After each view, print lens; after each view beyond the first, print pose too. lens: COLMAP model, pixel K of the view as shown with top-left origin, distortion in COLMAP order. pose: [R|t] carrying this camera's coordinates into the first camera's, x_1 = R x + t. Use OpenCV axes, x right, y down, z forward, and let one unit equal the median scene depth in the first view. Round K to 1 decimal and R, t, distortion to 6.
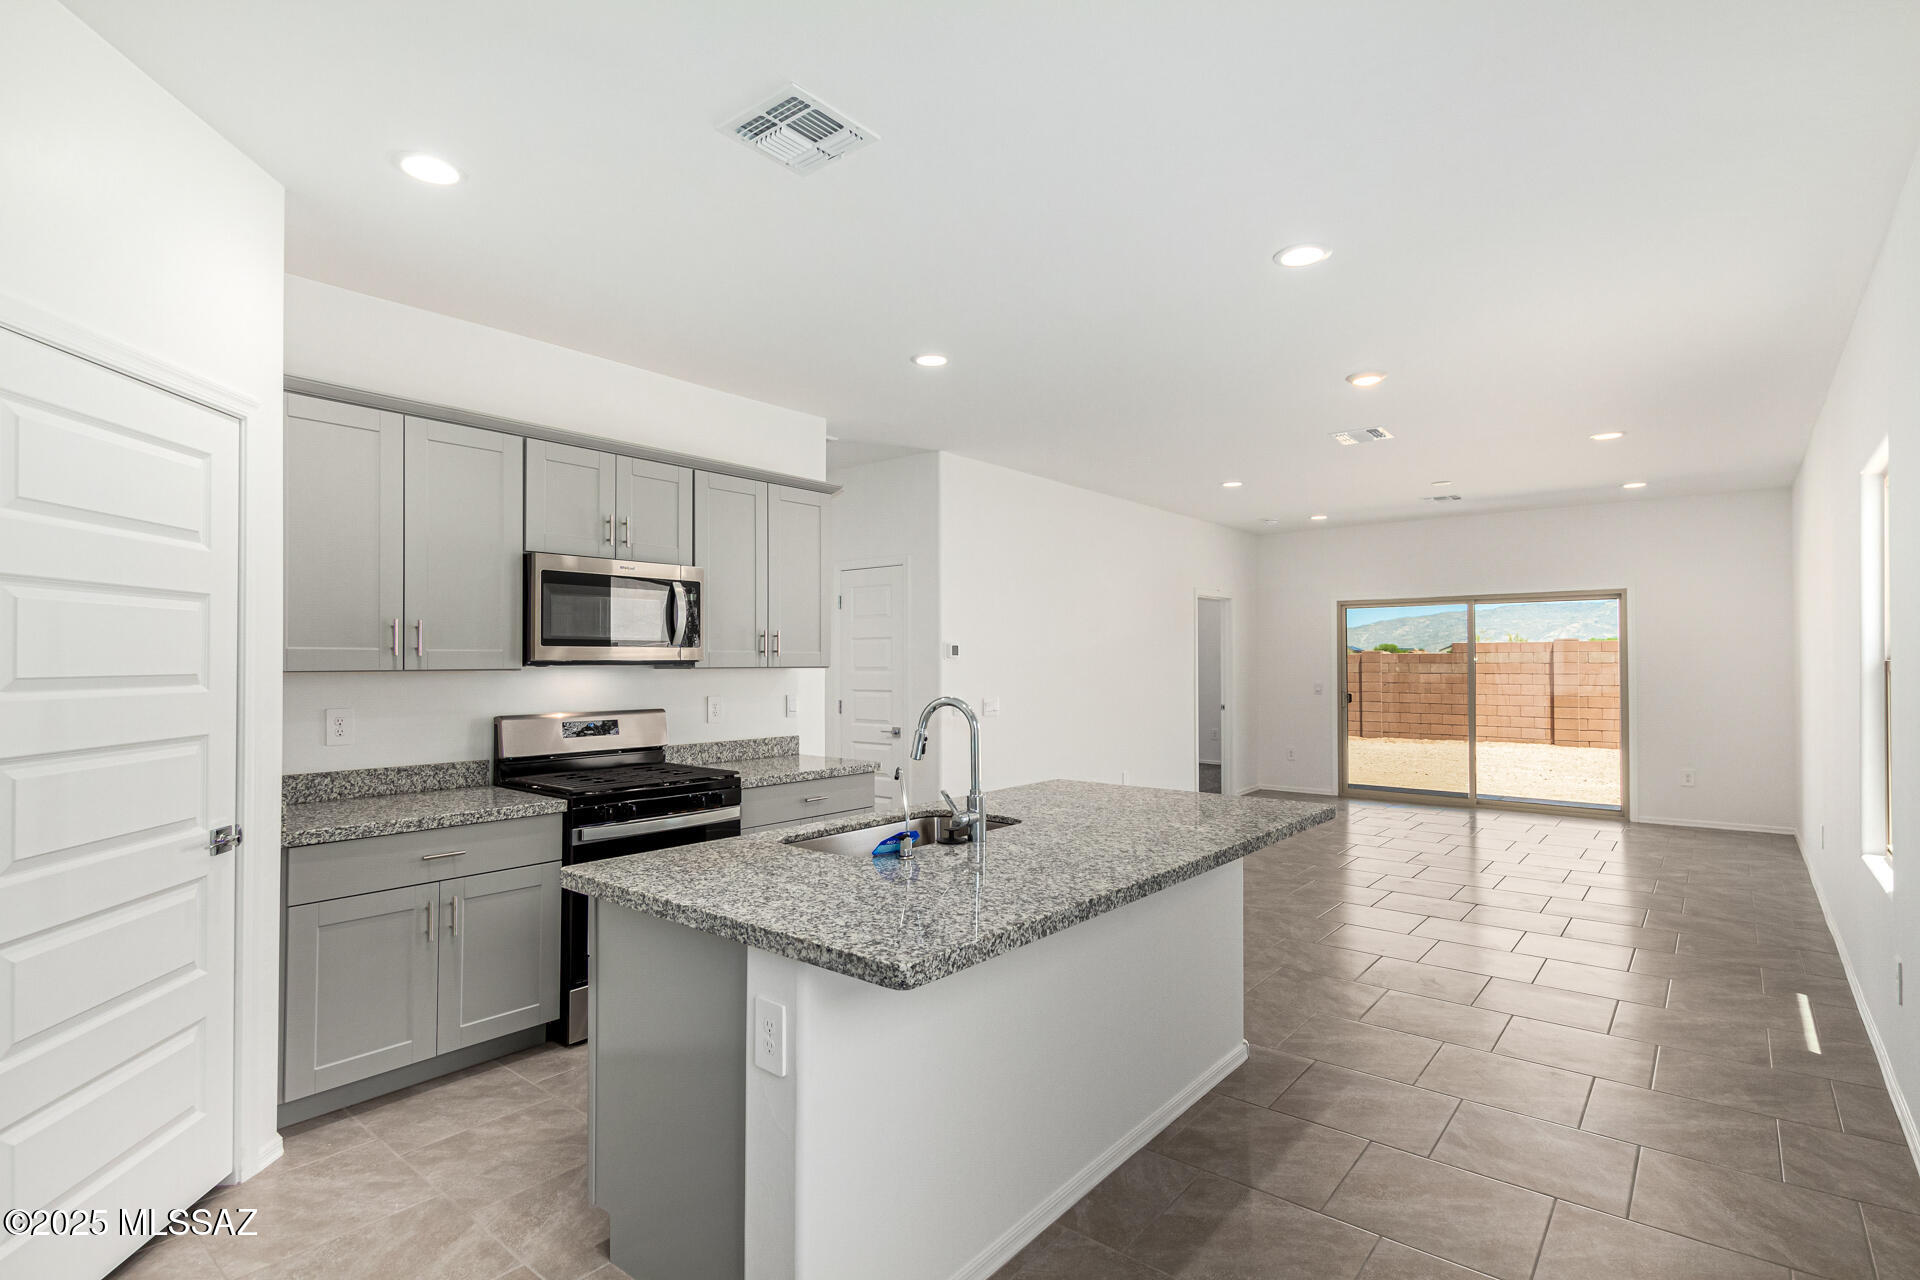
lens RADIAL K [[940.8, 0, 953.0], [0, 940.8, 653.7], [0, 0, 1]] dist [0.021062, 0.000075]
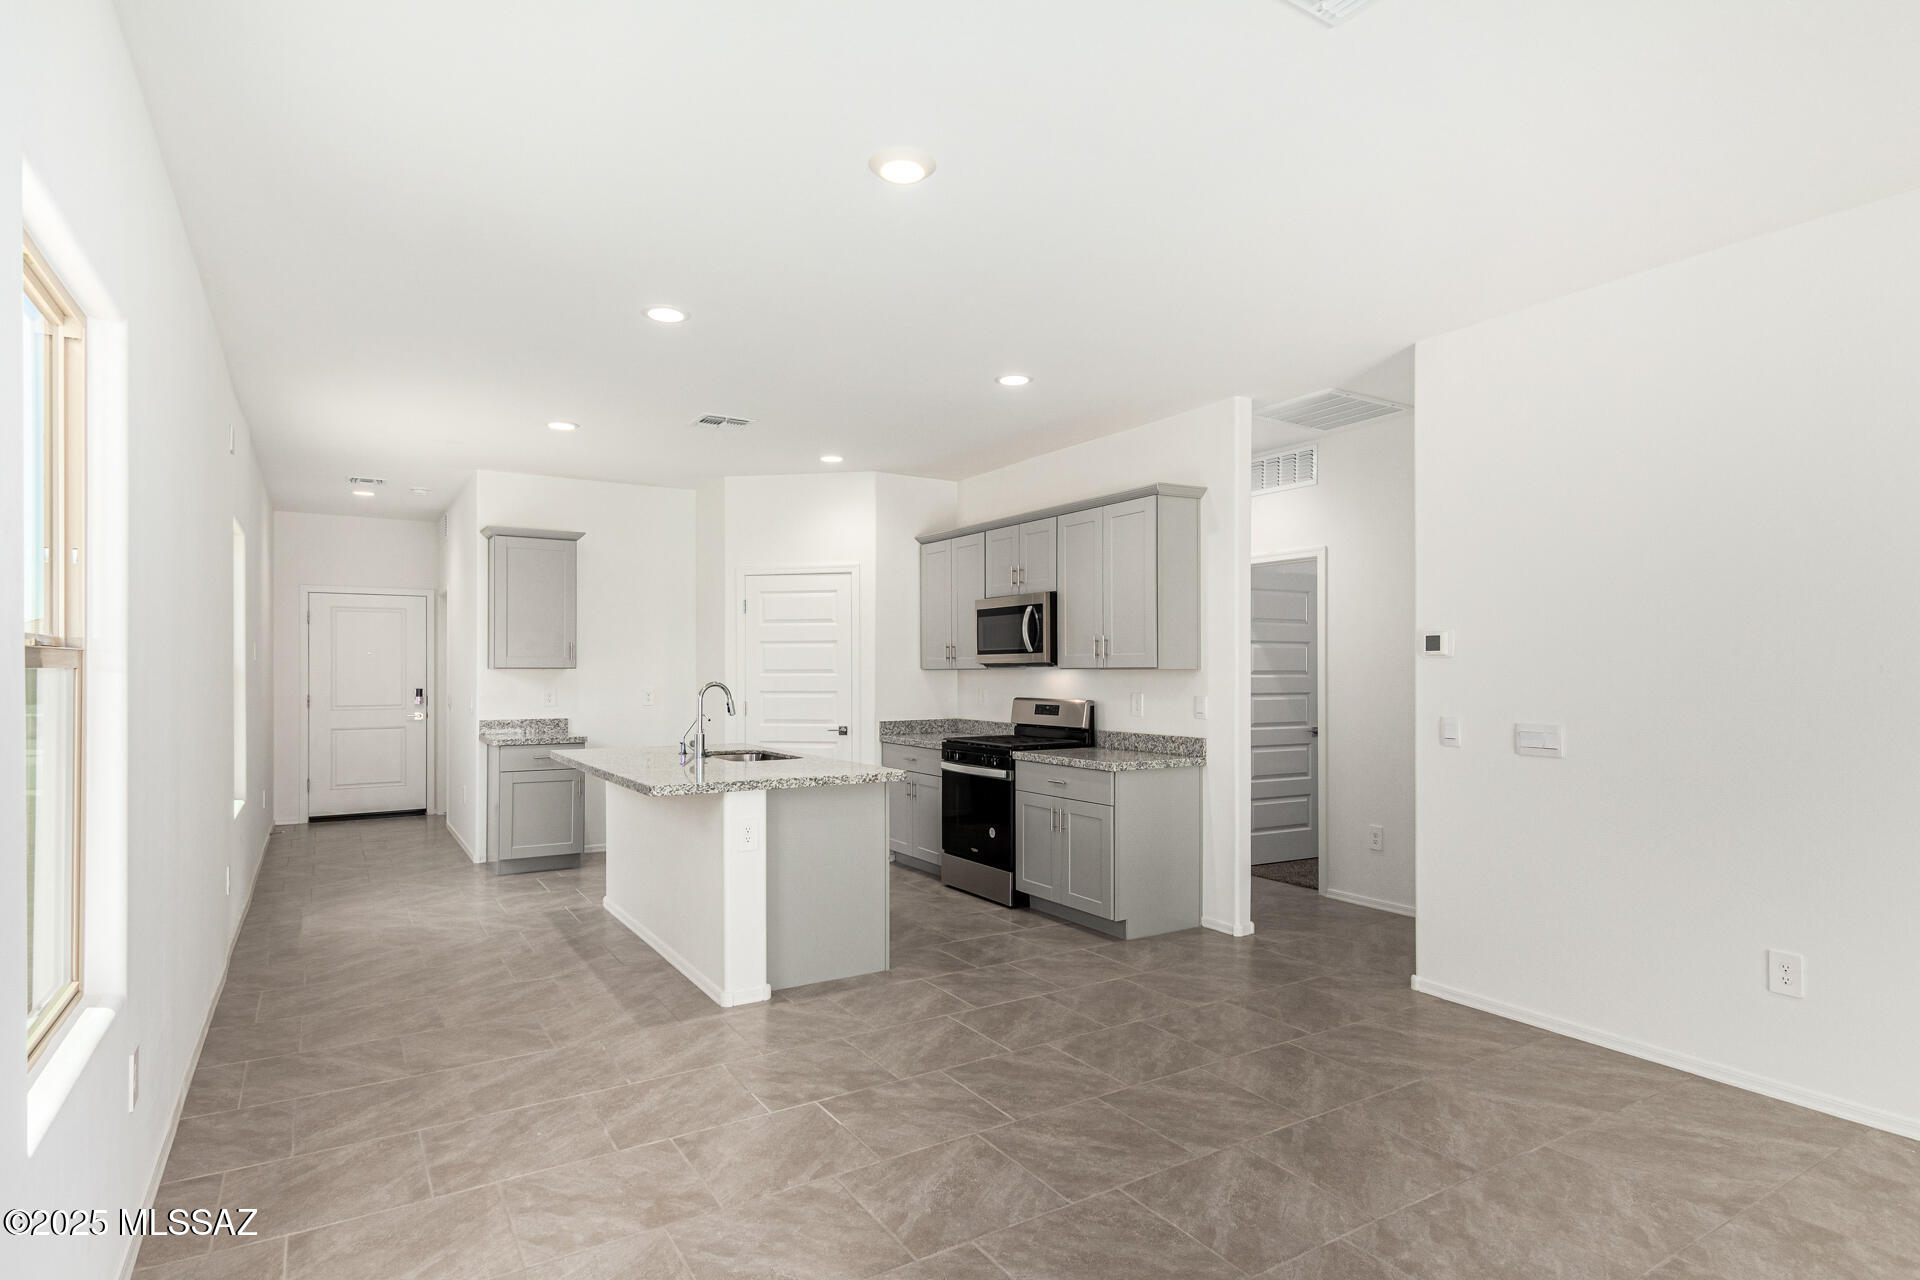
lens RADIAL K [[997.9, 0, 966.8], [0, 997.9, 667.0], [0, 0, 1]] dist [0.017374, 0.000195]
pose [[-0.321033, -0.004585, -0.947057, 1.220540], [0.007139, 0.999948, -0.007261, 0.025256], [0.947041, -0.009092, -0.320983, 1.498868]]
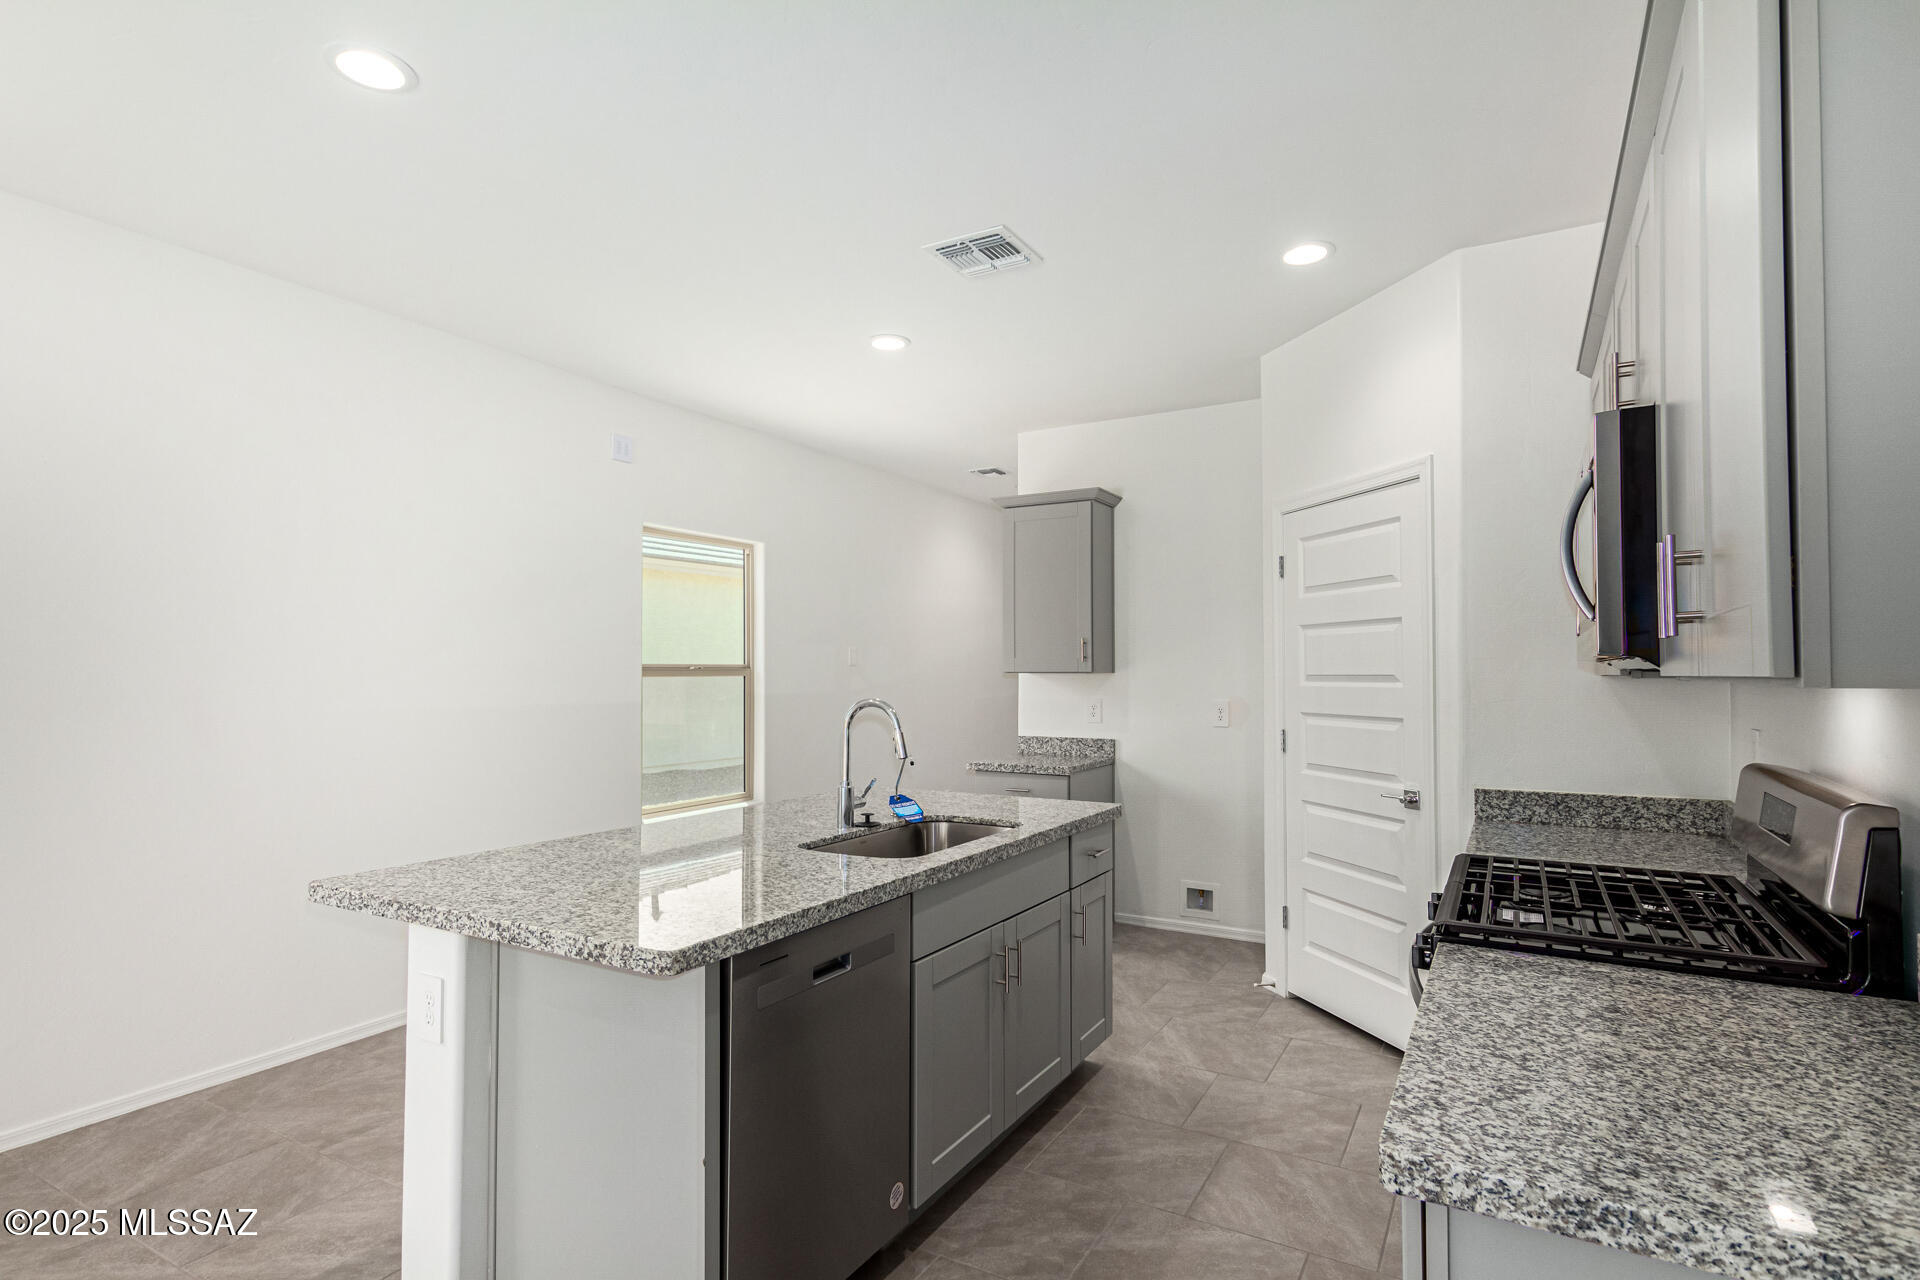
lens RADIAL K [[977.0, 0, 960.0], [0, 977.0, 640.0], [0, 0, 1]] dist [0.020551, -0.000324]
pose [[-0.986971, -0.005457, -0.160805, 0.054691], [0.000939, 0.999212, -0.039676, 0.017565], [0.160895, -0.039310, -0.986188, 1.509981]]
